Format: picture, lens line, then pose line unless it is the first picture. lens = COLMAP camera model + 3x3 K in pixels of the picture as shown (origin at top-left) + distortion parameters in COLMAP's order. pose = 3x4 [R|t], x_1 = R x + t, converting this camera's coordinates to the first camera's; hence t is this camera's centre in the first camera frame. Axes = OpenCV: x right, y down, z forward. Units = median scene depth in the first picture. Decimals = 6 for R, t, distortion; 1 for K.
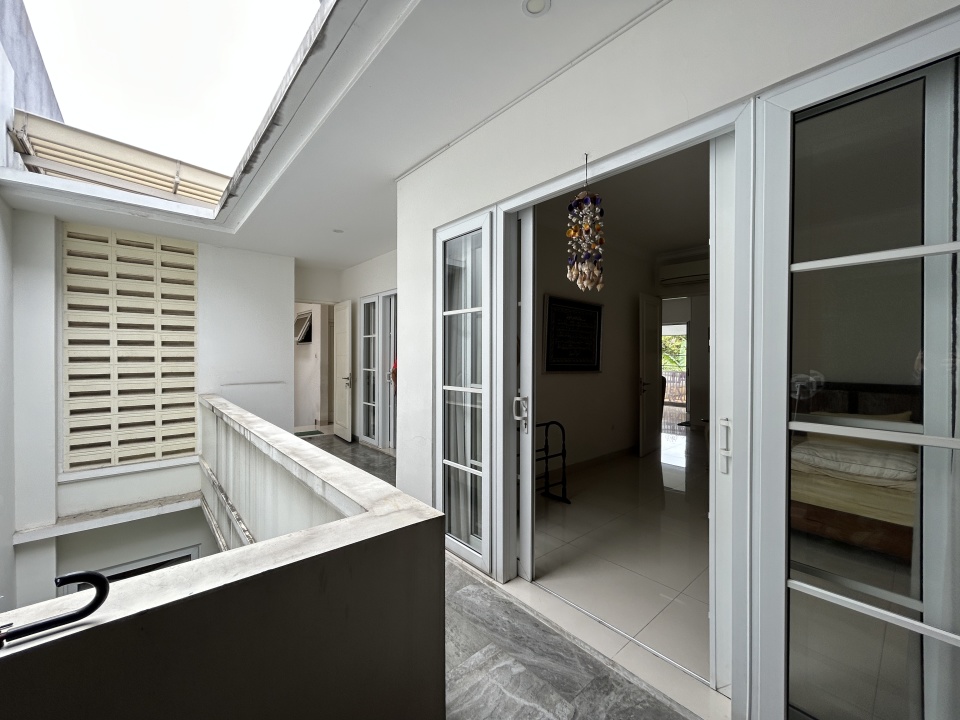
lens RADIAL K [[390.3, 0, 477.9], [0, 390.3, 358.5], [0, 0, 1]] dist [-0.000157, 0.000529]
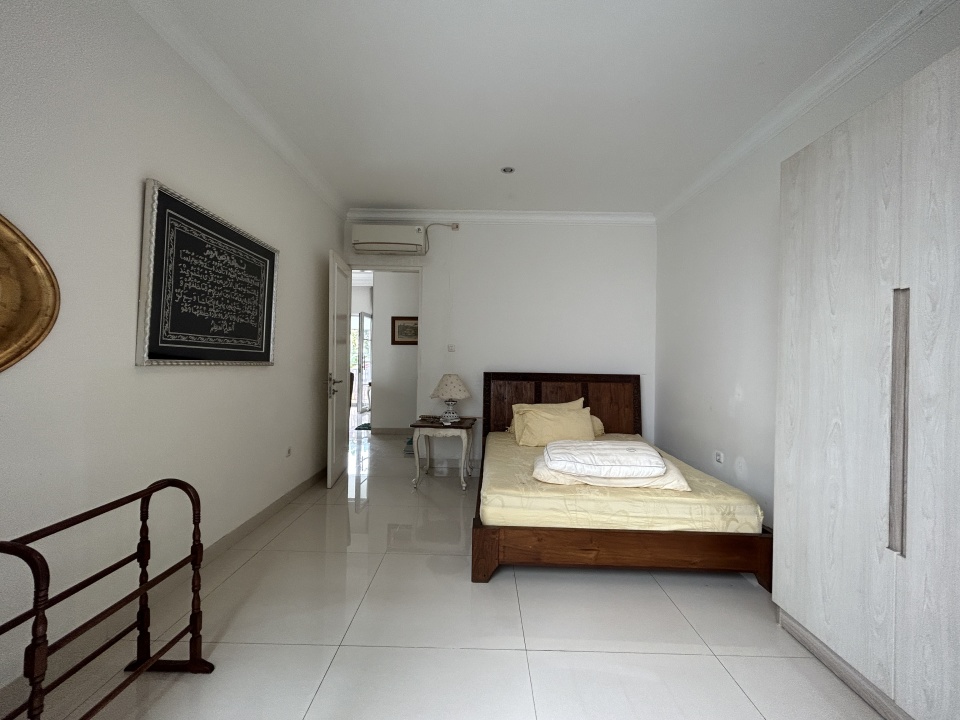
lens RADIAL K [[390.3, 0, 477.9], [0, 390.3, 358.5], [0, 0, 1]] dist [-0.000157, 0.000529]
pose [[0.662284, 0.010074, 0.749185, 0.100426], [-0.011068, 0.999932, -0.003662, 0.032324], [-0.749171, -0.005867, 0.662350, 0.476977]]
